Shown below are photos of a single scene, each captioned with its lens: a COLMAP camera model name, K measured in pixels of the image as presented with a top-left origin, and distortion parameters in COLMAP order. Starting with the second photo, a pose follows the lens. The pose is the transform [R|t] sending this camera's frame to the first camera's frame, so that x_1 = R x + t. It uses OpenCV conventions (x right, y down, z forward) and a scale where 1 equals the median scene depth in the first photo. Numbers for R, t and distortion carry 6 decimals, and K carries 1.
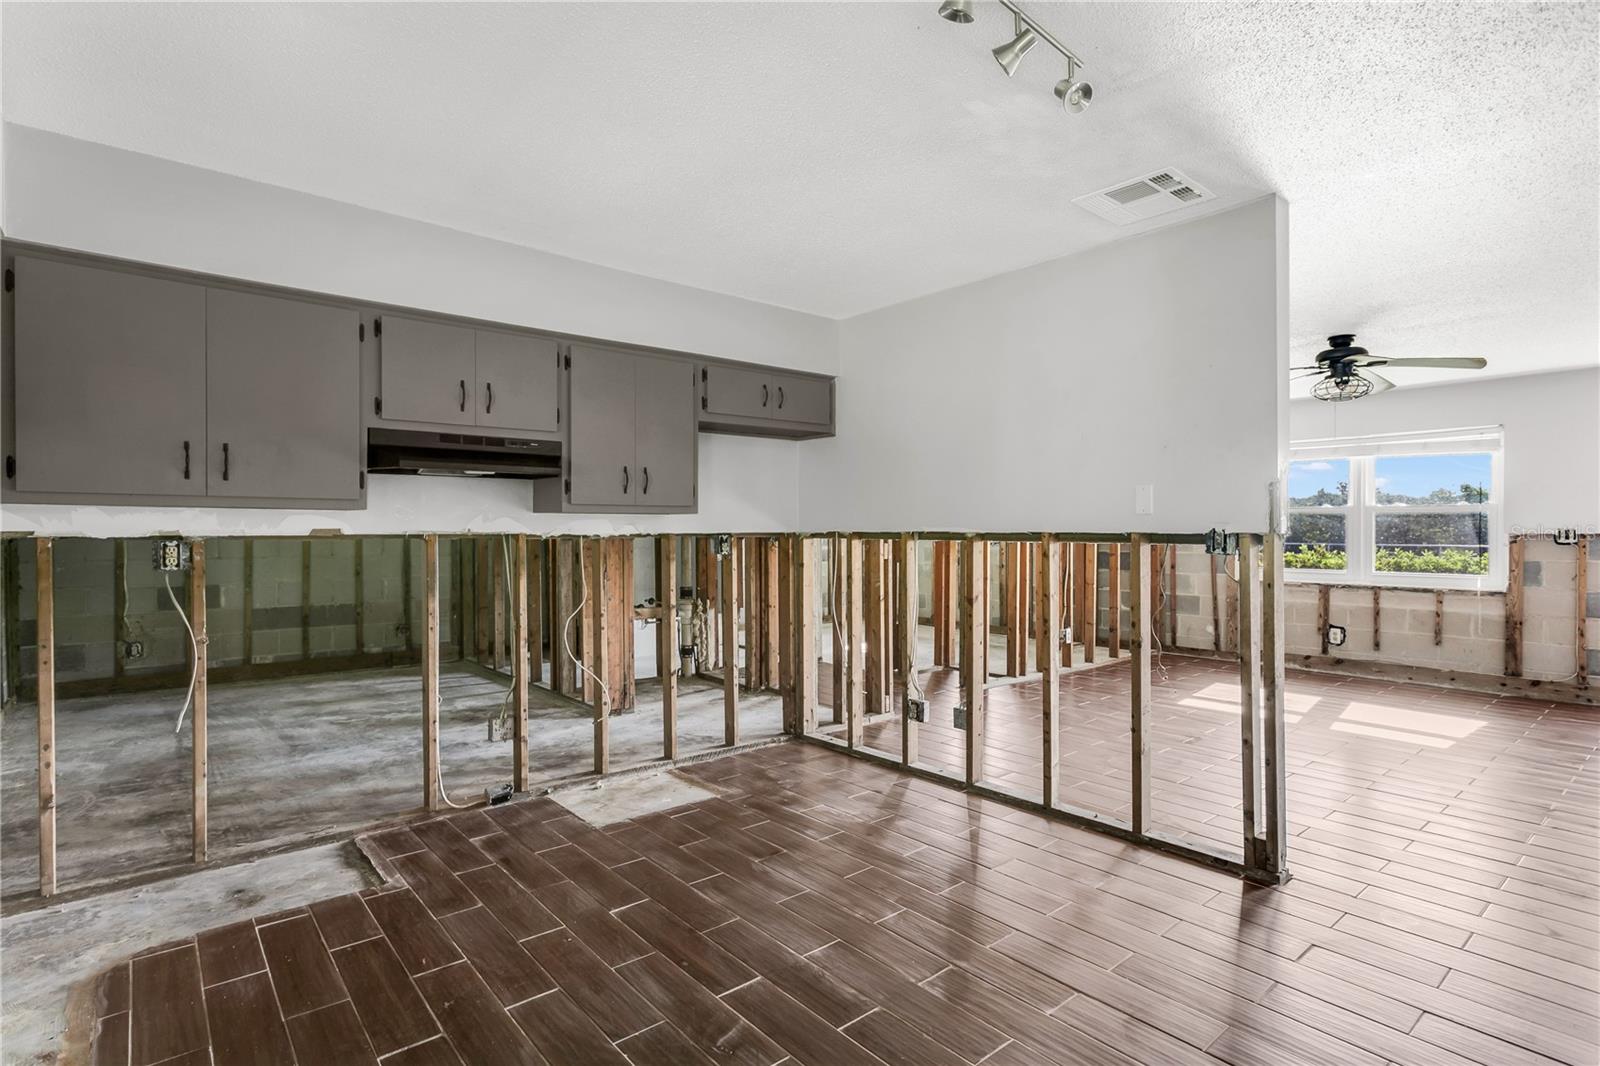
lens RADIAL K [[770.4, 0, 799.2], [0, 770.4, 533.3], [0, 0, 1]] dist [-0.002924, 0.004136]
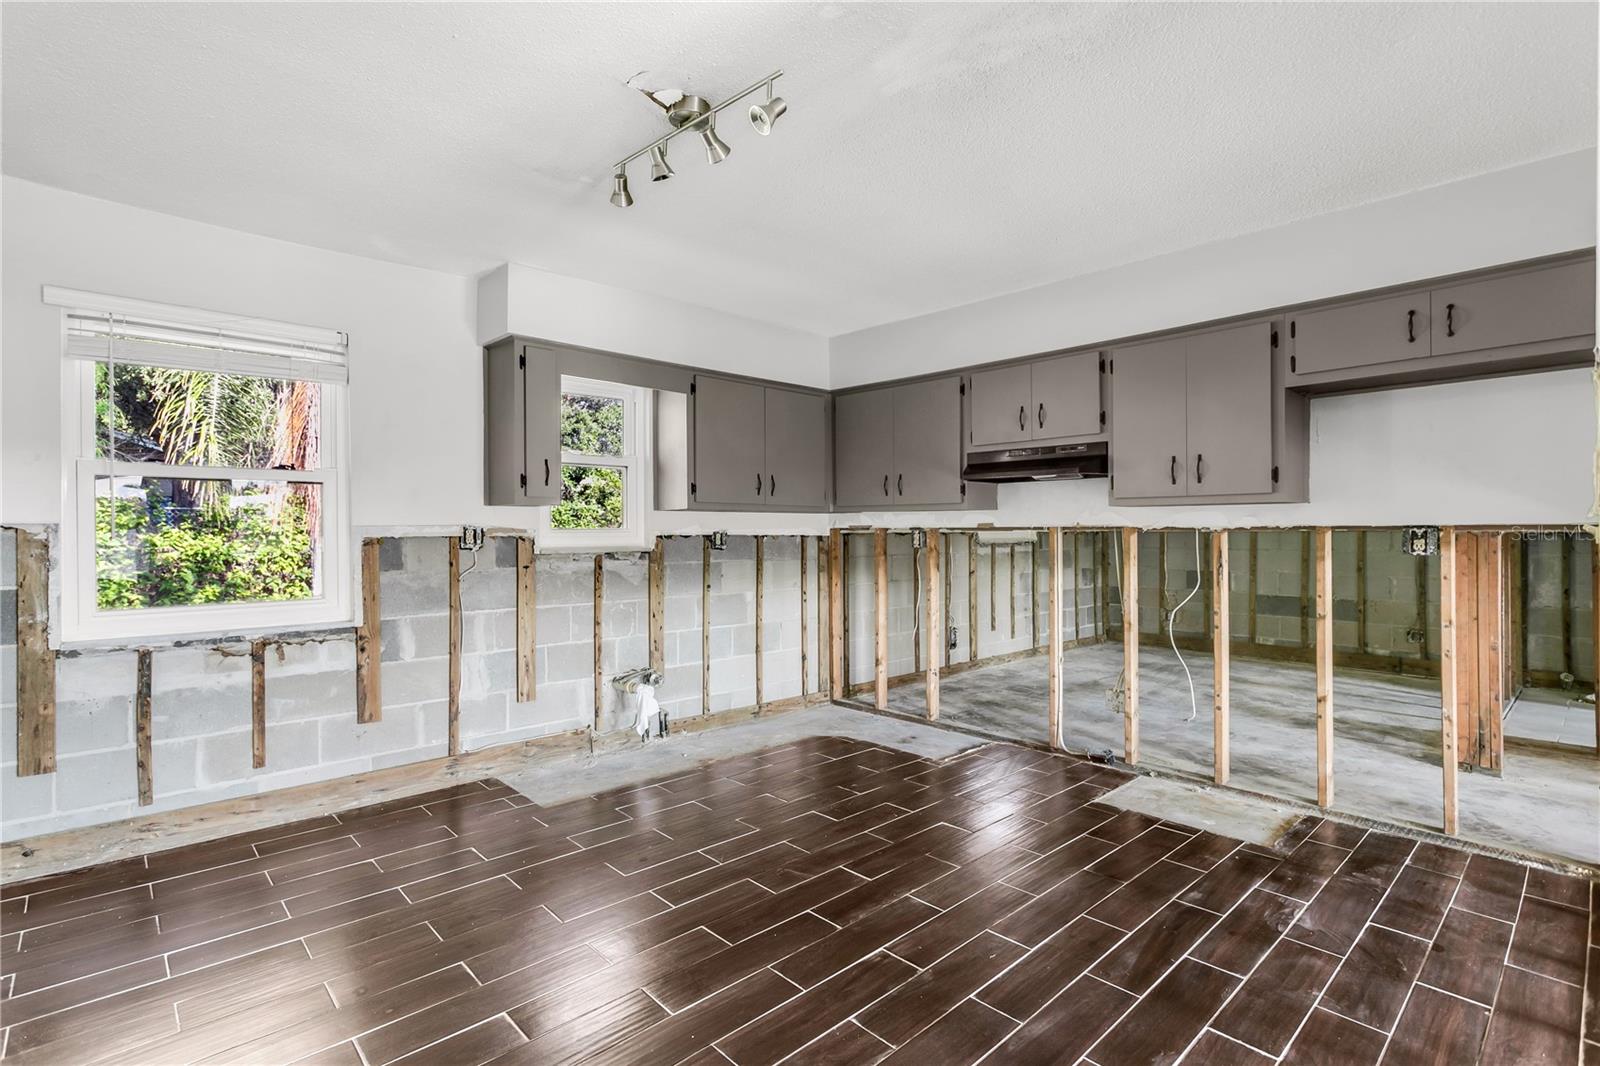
lens RADIAL K [[770.4, 0, 810.6], [0, 770.4, 523.5], [0, 0, 1]] dist [-0.002924, 0.004136]
pose [[0.076846, -0.007747, -0.997013, 0.660410], [-0.002041, 0.999966, -0.007927, 0.005737], [0.997041, 0.002644, 0.076828, 0.448539]]
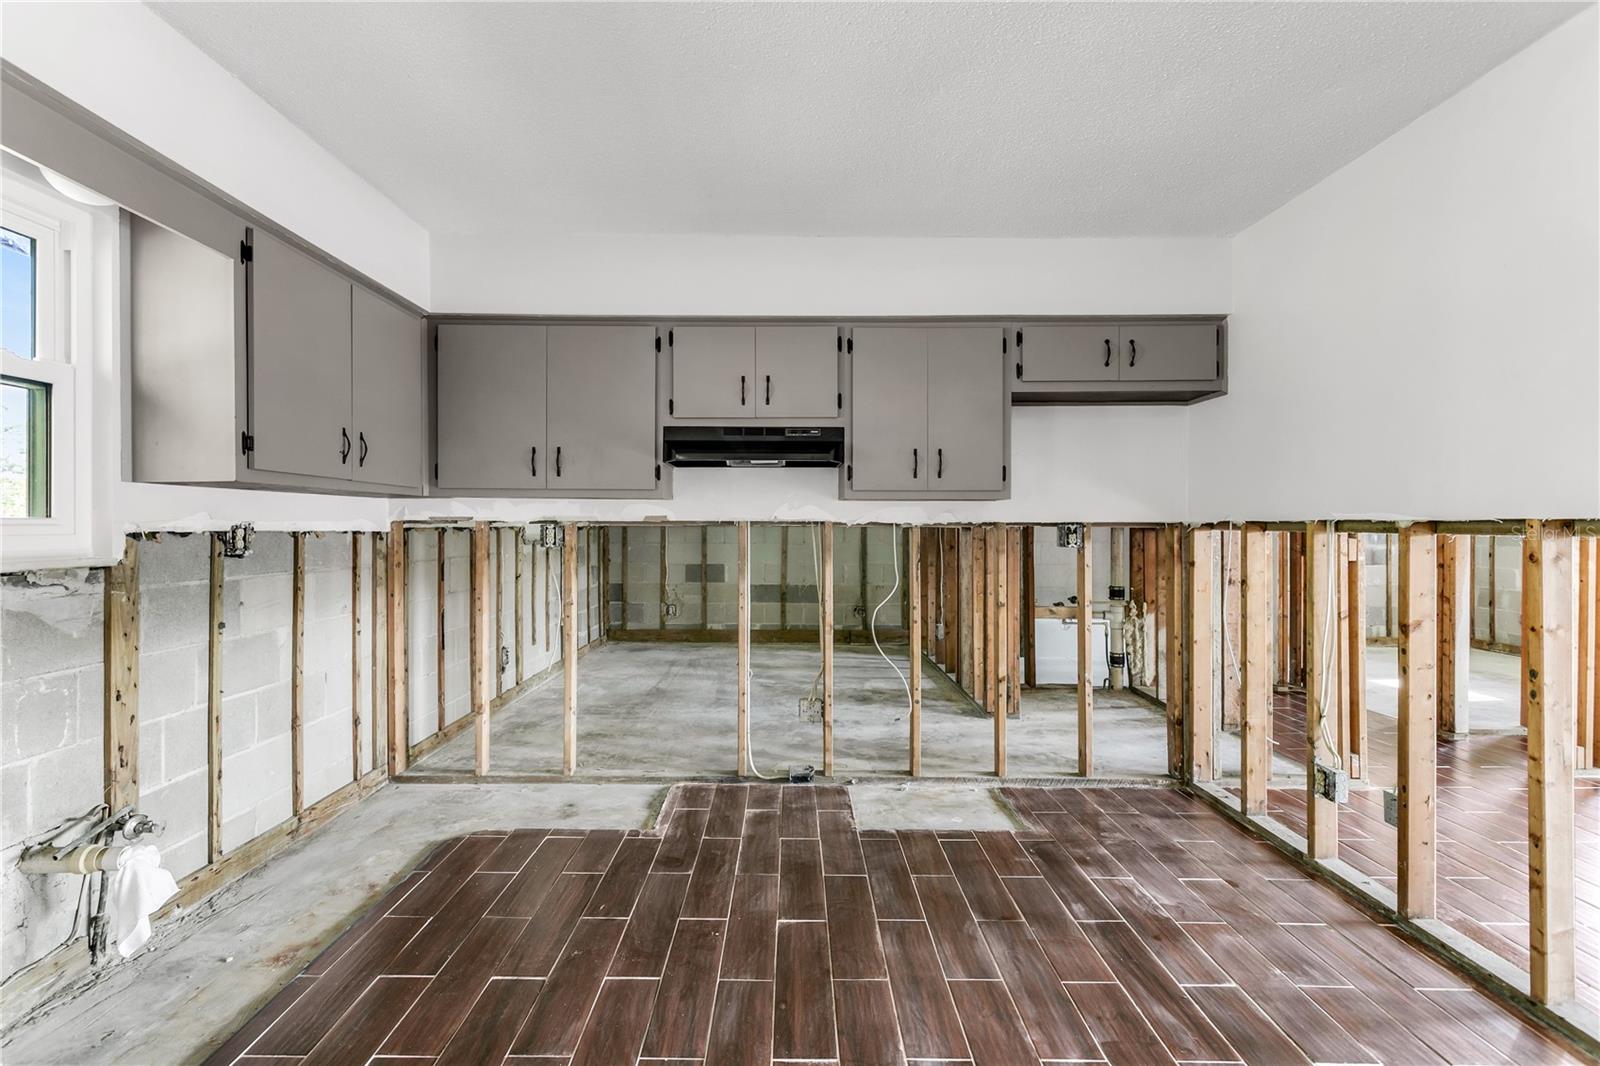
lens RADIAL K [[770.4, 0, 800.5], [0, 770.4, 520.6], [0, 0, 1]] dist [-0.002924, 0.004136]
pose [[0.771632, 0.001822, -0.636067, 0.243469], [-0.007079, 0.999959, -0.005723, 0.005737], [0.636030, 0.008919, 0.771613, 0.187190]]
